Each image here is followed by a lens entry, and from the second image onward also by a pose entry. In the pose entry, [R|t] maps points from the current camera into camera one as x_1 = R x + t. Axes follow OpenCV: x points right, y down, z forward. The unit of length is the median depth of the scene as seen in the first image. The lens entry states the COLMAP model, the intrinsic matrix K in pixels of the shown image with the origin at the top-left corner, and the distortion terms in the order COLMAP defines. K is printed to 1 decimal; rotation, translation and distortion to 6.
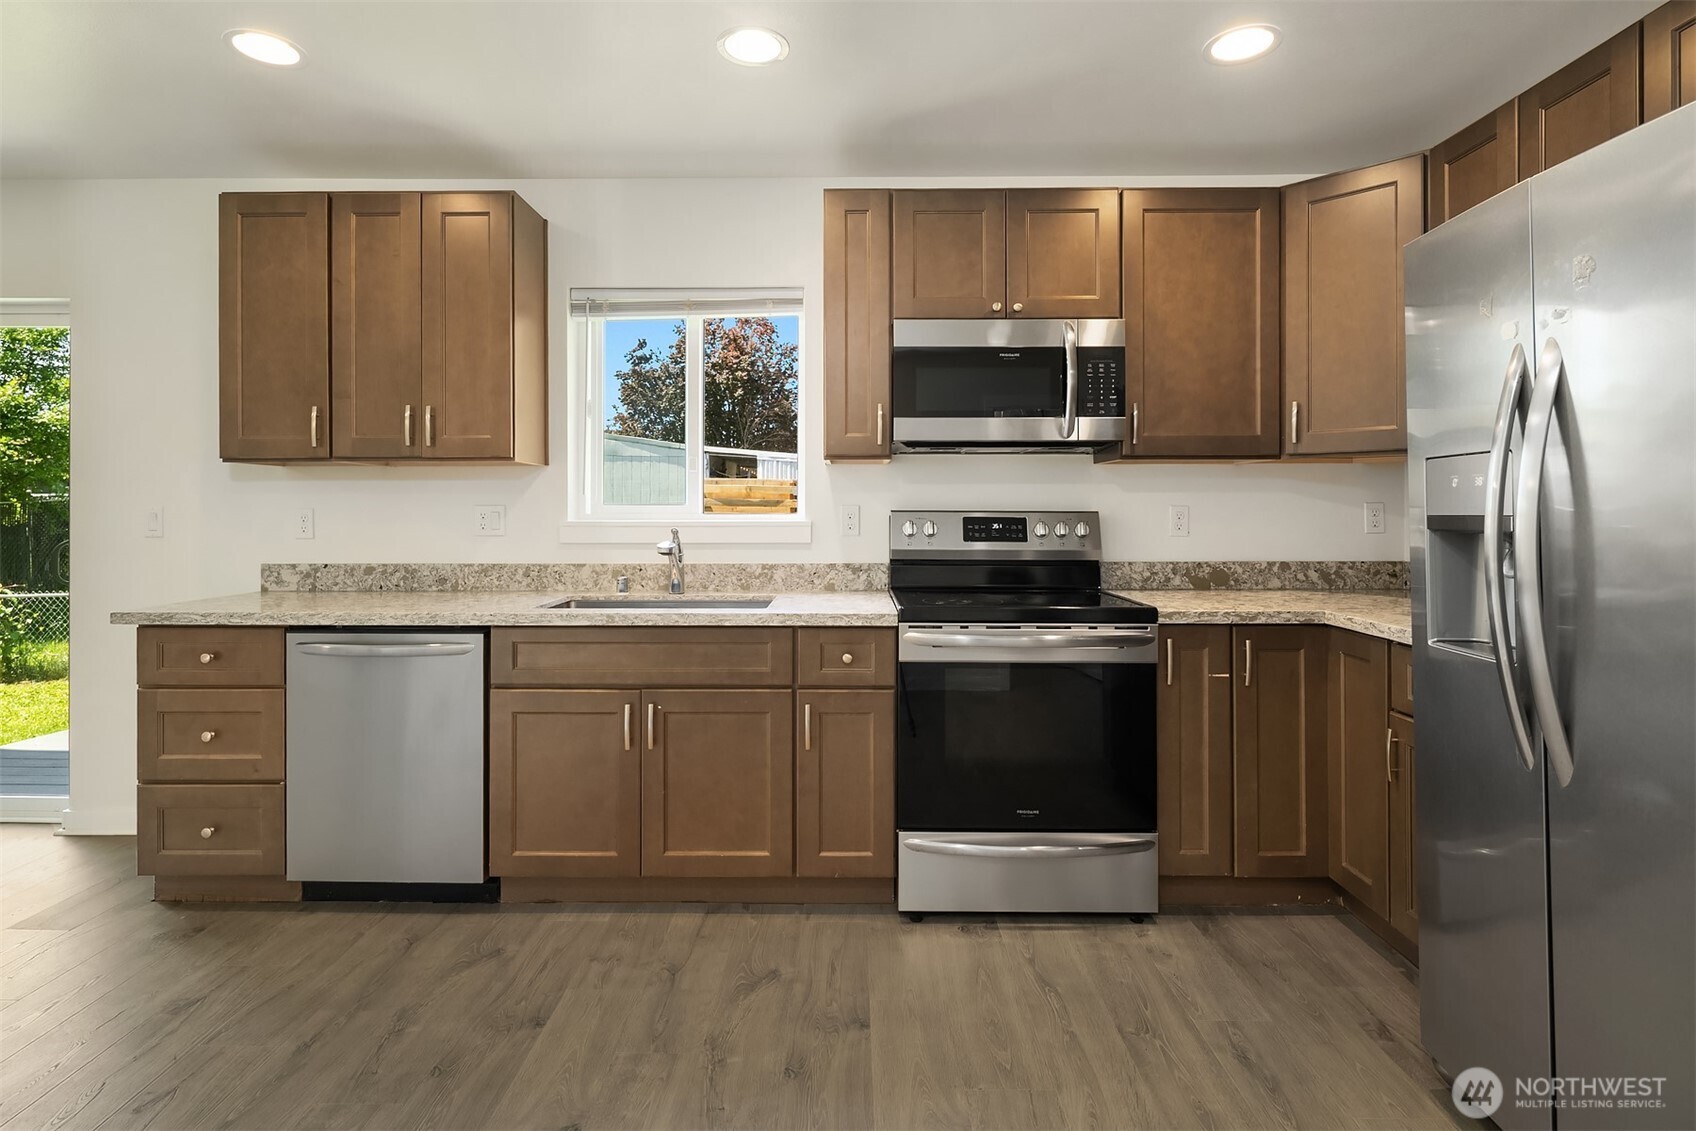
lens RADIAL K [[897.5, 0, 901.8], [0, 897.5, 511.7], [0, 0, 1]] dist [0.000565, -0.000143]
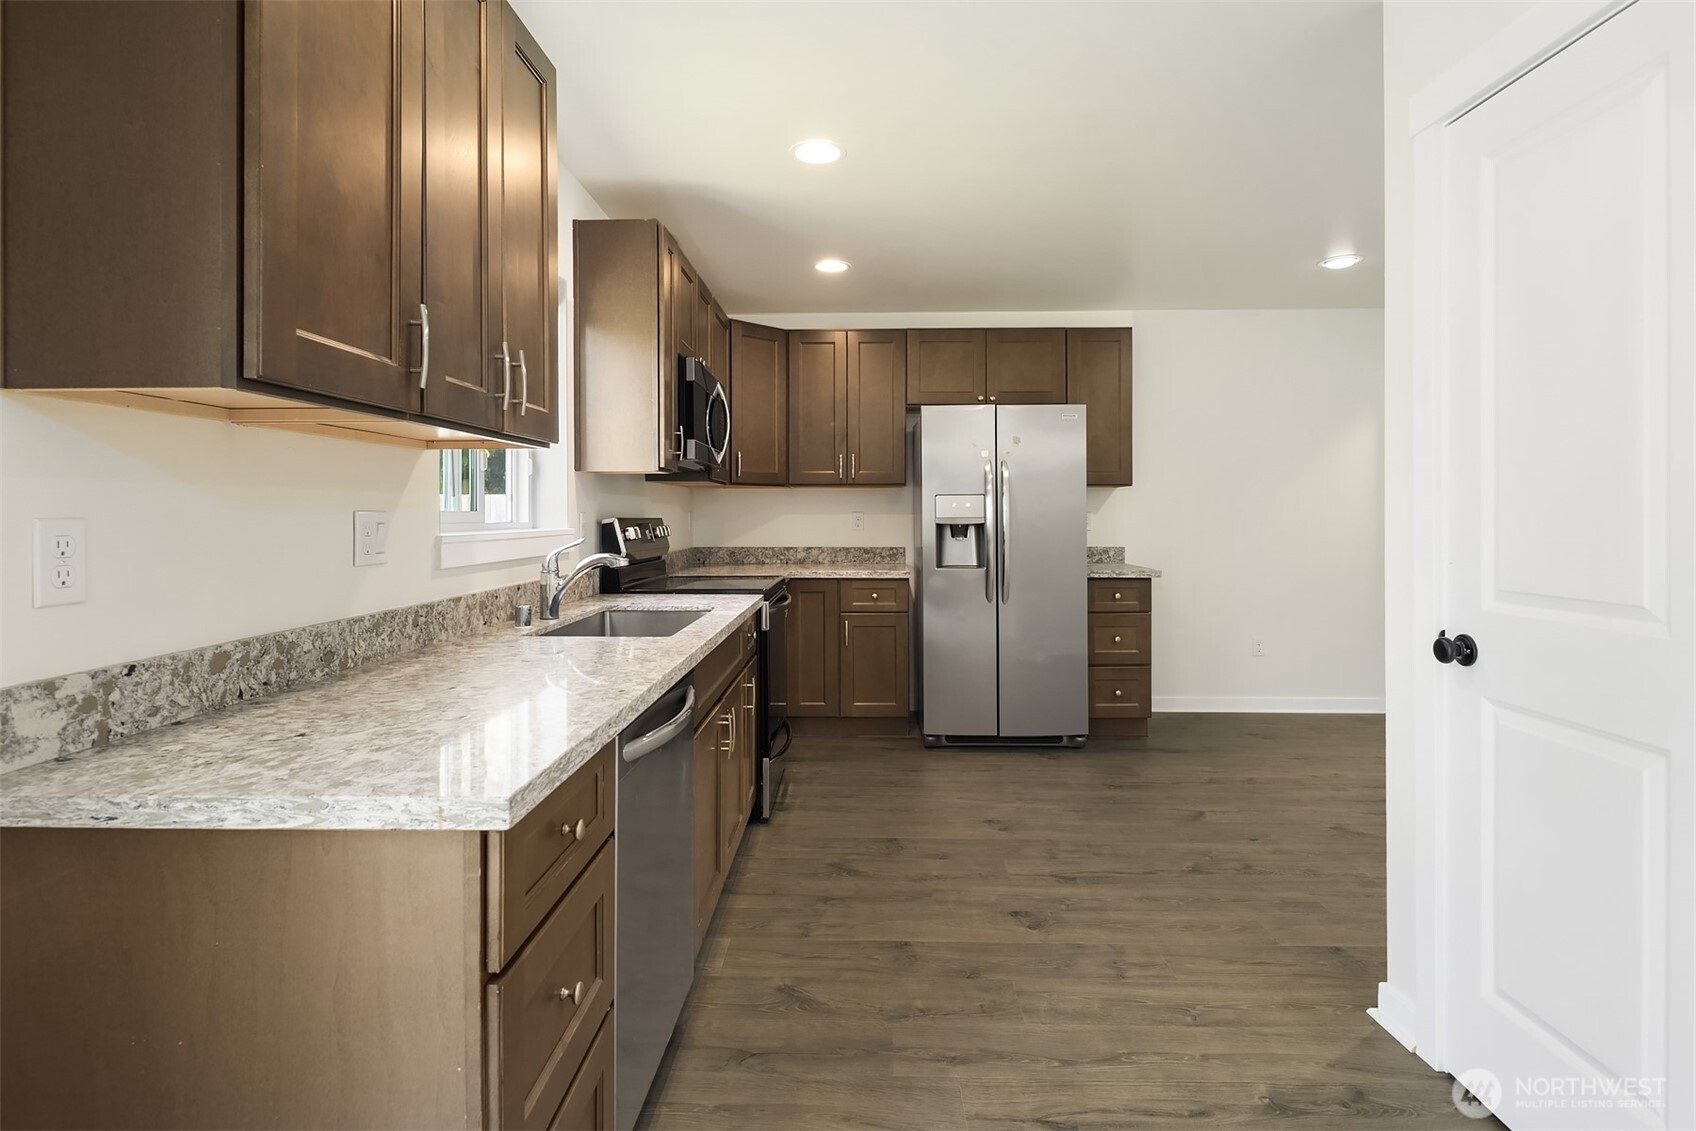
lens RADIAL K [[838.9, 0, 848.5], [0, 838.9, 510.2], [0, 0, 1]] dist [-0.001289, -0.000597]
pose [[0.002895, 0.006714, 0.999973, -0.999553], [0.006538, 0.999956, -0.006733, -0.002683], [-0.999974, 0.006557, 0.002851, 0.697074]]
